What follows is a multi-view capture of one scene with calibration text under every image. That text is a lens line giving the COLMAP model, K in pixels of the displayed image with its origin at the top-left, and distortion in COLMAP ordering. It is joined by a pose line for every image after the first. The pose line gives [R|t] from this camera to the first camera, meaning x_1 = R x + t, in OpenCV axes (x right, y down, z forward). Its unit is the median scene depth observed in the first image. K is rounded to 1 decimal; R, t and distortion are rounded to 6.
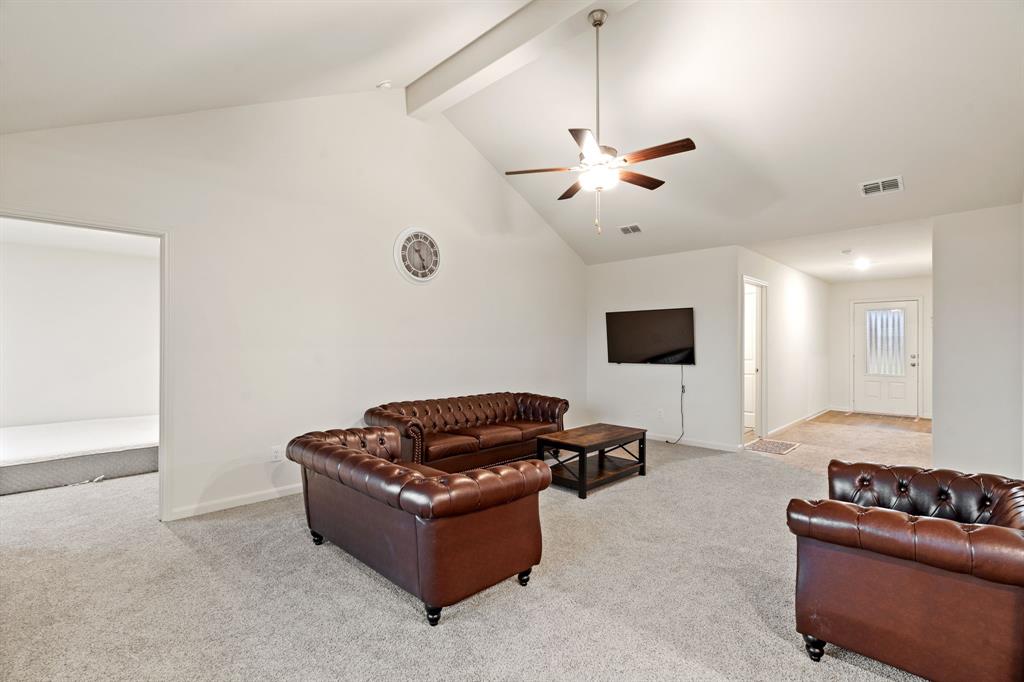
lens RADIAL K [[467.2, 0, 508.2], [0, 467.2, 348.6], [0, 0, 1]] dist [-0.001501, 0.002207]
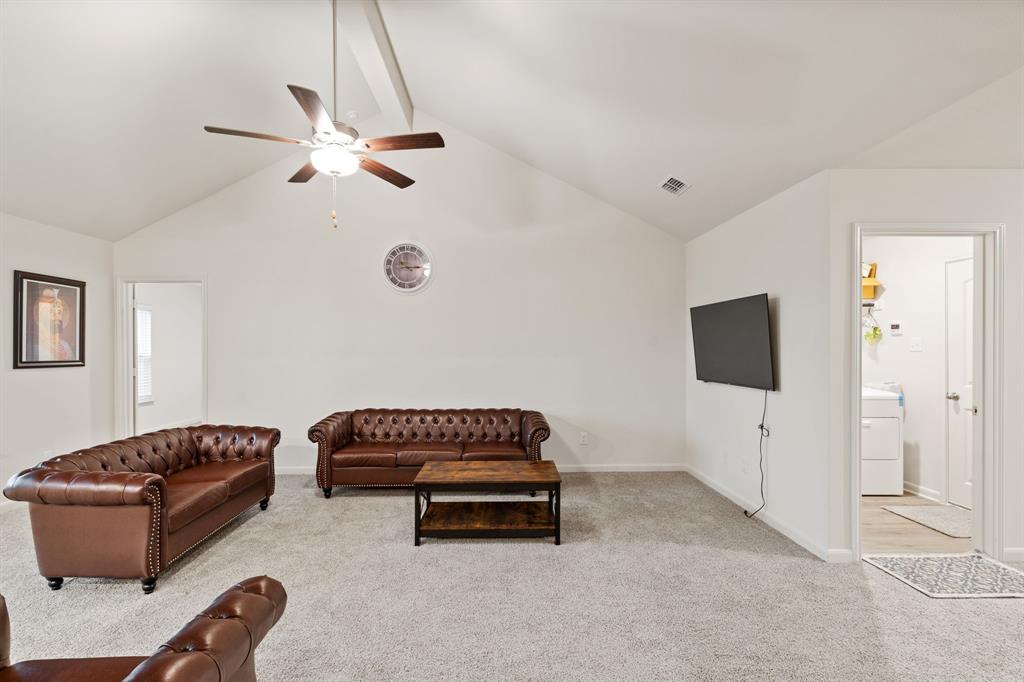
lens RADIAL K [[467.2, 0, 508.2], [0, 467.2, 348.6], [0, 0, 1]] dist [-0.001501, 0.002207]
pose [[0.721857, 0.001706, -0.692040, 0.664597], [-0.003193, 0.999995, -0.000865, -0.019974], [0.692035, 0.002834, 0.721858, 0.407480]]
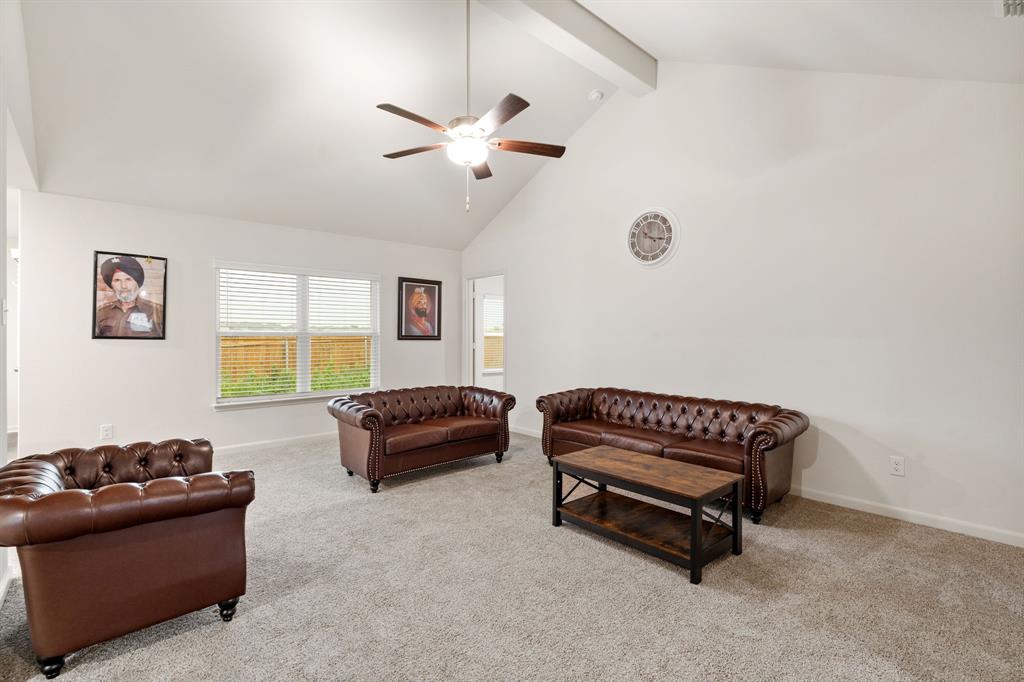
lens RADIAL K [[475.6, 0, 514.0], [0, 475.6, 334.4], [0, 0, 1]] dist [-0.002200, 0.000631]
pose [[-0.047819, -0.002991, -0.998852, 0.759231], [-0.011975, 0.999925, -0.002420, 0.000927], [0.998784, 0.011845, -0.047851, 0.758917]]
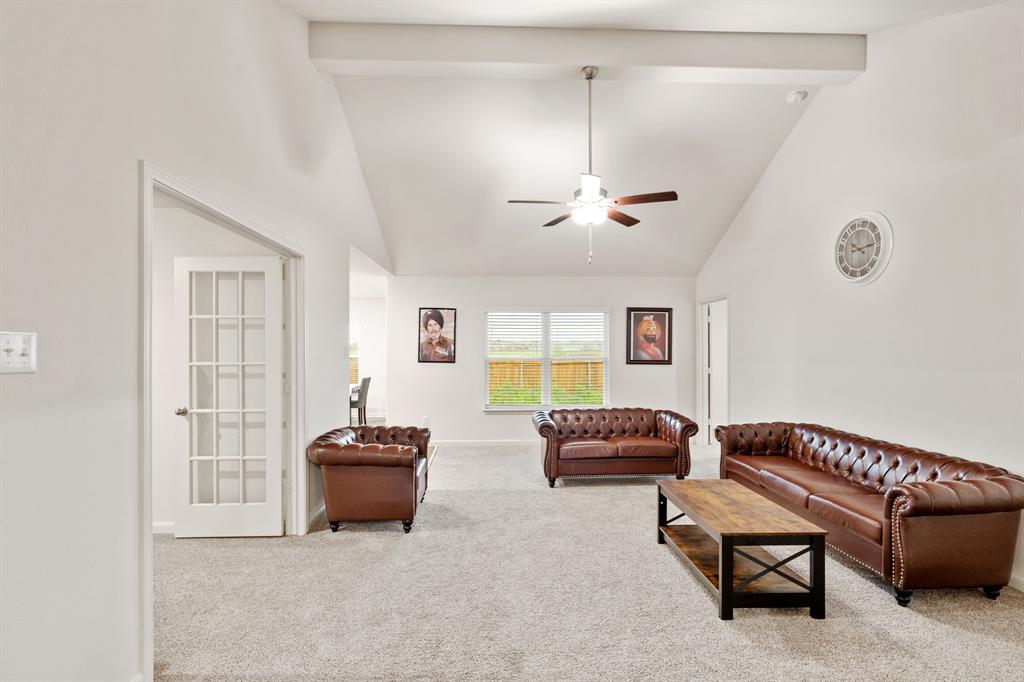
lens RADIAL K [[480.2, 0, 514.8], [0, 480.2, 350.3], [0, 0, 1]] dist [-0.001012, 0.001043]
pose [[-0.678626, -0.003319, -0.734477, 0.777838], [-0.009192, 0.999950, 0.003975, -0.026428], [0.734427, 0.009449, -0.678622, 1.101322]]
